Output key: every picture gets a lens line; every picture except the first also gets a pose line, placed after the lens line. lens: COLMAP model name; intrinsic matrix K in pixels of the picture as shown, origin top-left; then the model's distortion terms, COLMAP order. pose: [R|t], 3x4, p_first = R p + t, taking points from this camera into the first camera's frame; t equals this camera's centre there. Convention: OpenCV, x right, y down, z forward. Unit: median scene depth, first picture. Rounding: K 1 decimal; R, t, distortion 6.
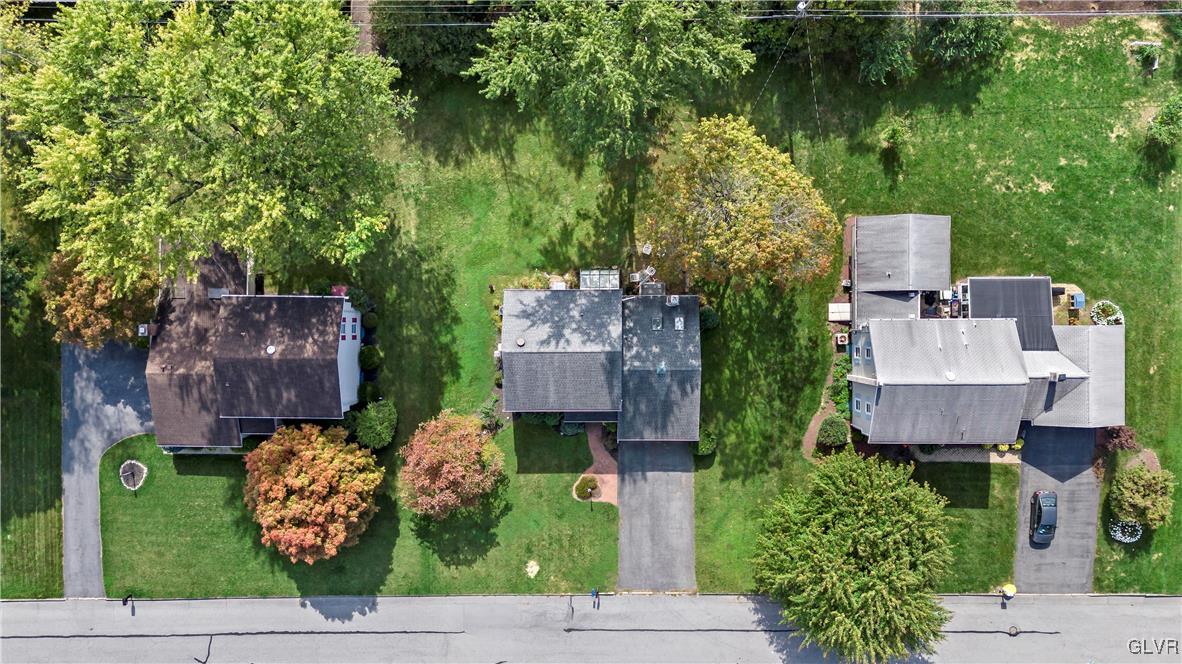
lens RADIAL K [[878.2, 0, 600.0], [0, 878.2, 338.2], [0, 0, 1]] dist [0.057975, -0.064902]
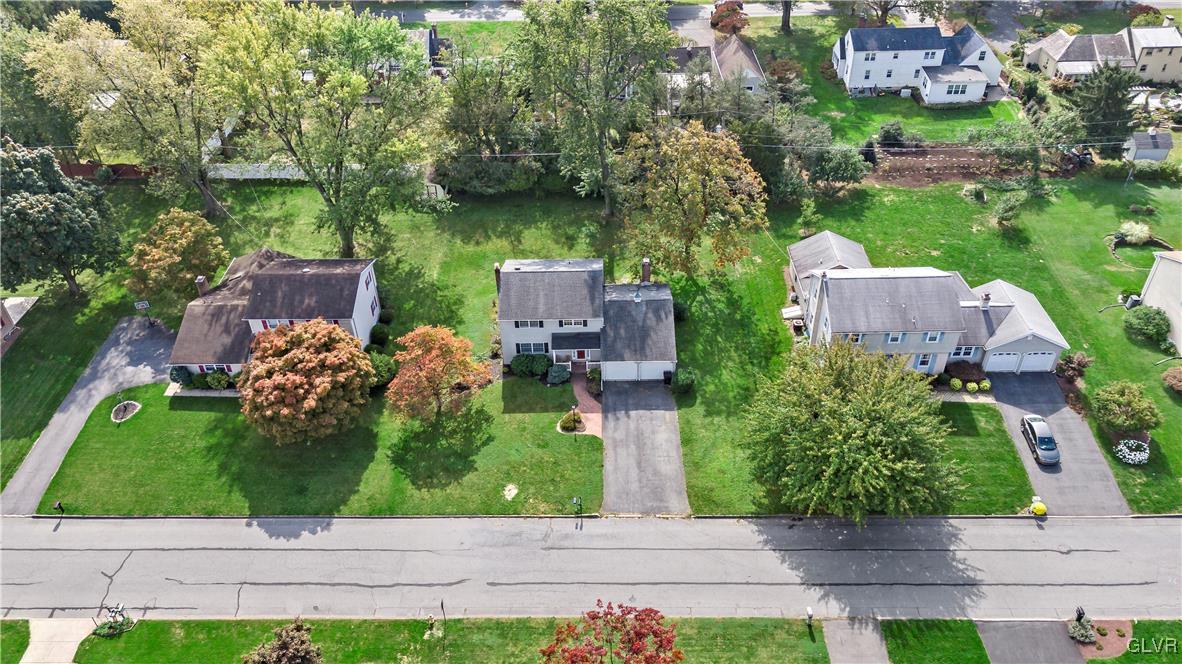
lens RADIAL K [[878.2, 0, 603.4], [0, 878.2, 332.6], [0, 0, 1]] dist [0.057975, -0.064902]
pose [[0.999922, -0.012503, -0.000474, 0.023729], [0.007168, 0.603480, -0.797346, 0.907195], [0.010256, 0.797280, 0.603522, 0.317343]]
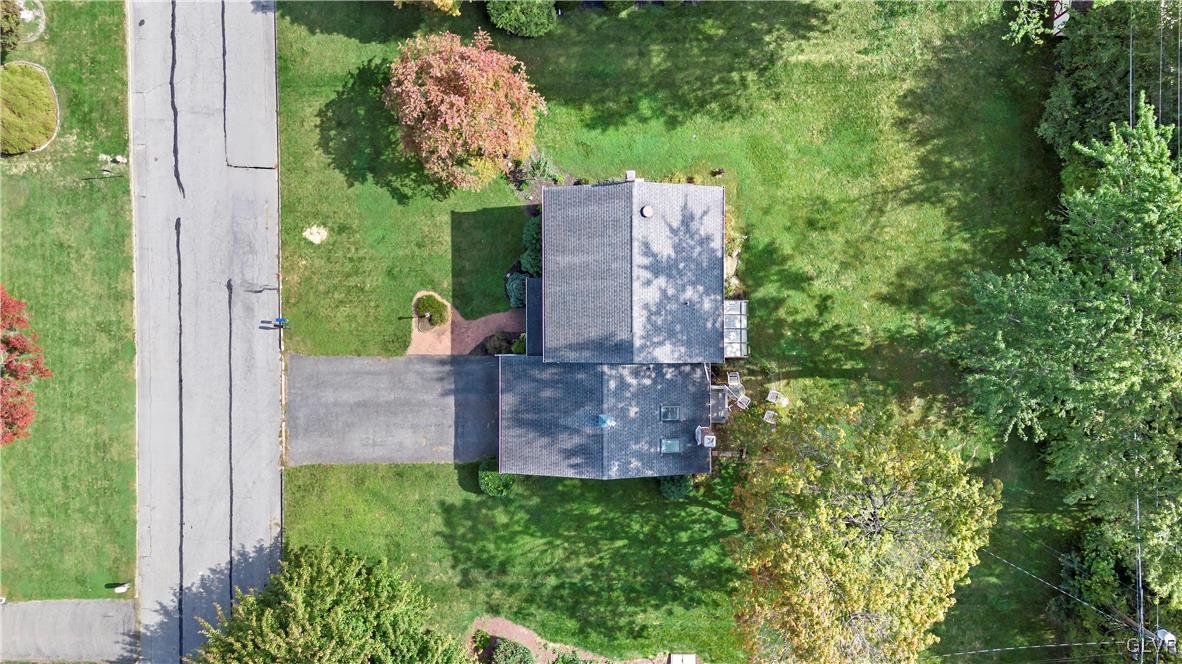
lens RADIAL K [[878.2, 0, 597.3], [0, 878.2, 330.3], [0, 0, 1]] dist [0.057975, -0.064902]
pose [[0.002147, 0.999957, 0.009073, -0.005704], [-0.999996, 0.002165, -0.002047, 0.039303], [-0.002066, -0.009068, 0.999957, 0.297838]]
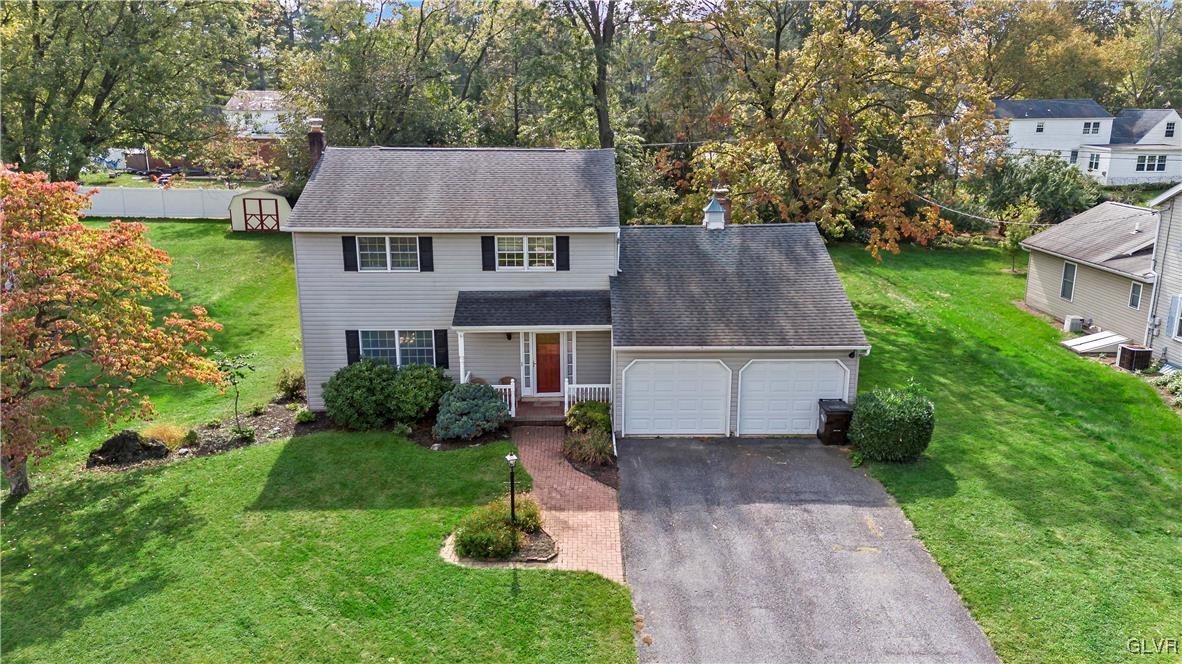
lens RADIAL K [[878.2, 0, 585.3], [0, 878.2, 334.4], [0, 0, 1]] dist [0.057975, -0.064902]
pose [[0.999949, -0.002685, 0.009730, 0.007128], [0.010089, 0.234560, -0.972049, 0.404320], [0.000327, 0.972098, 0.234575, 0.887217]]
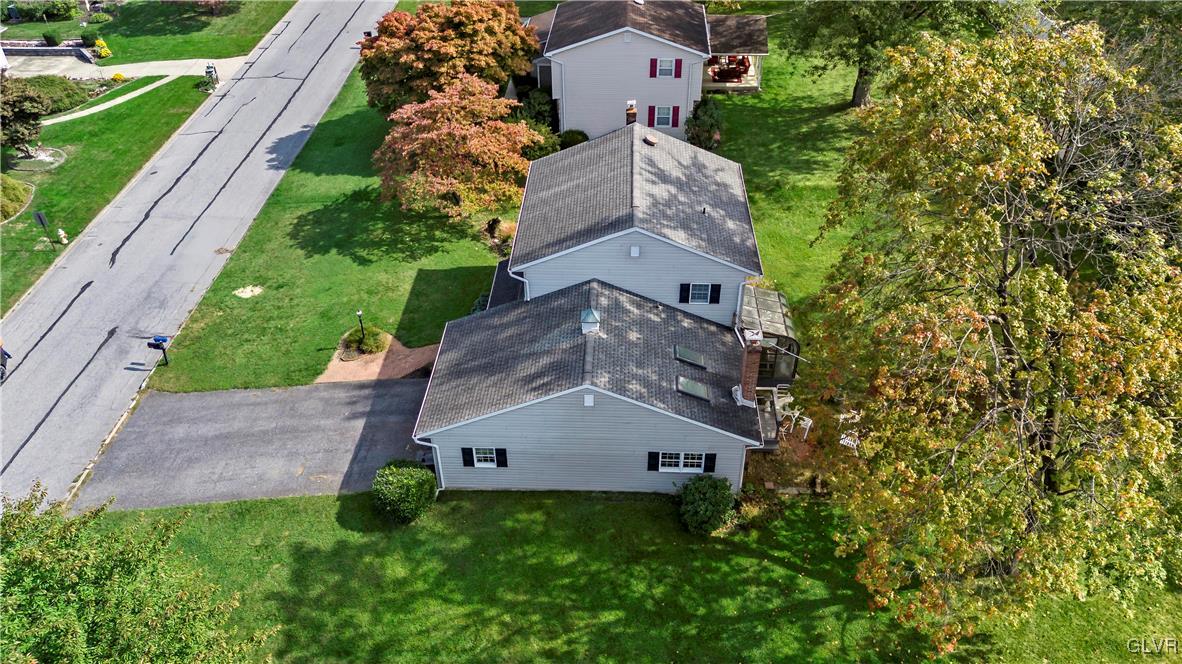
lens RADIAL K [[878.2, 0, 592.2], [0, 878.2, 327.2], [0, 0, 1]] dist [0.057975, -0.064902]
pose [[-0.039977, 0.592792, -0.804363, 0.398679], [-0.999168, -0.030202, 0.027401, 0.020627], [-0.008050, 0.804789, 0.593507, 0.682524]]
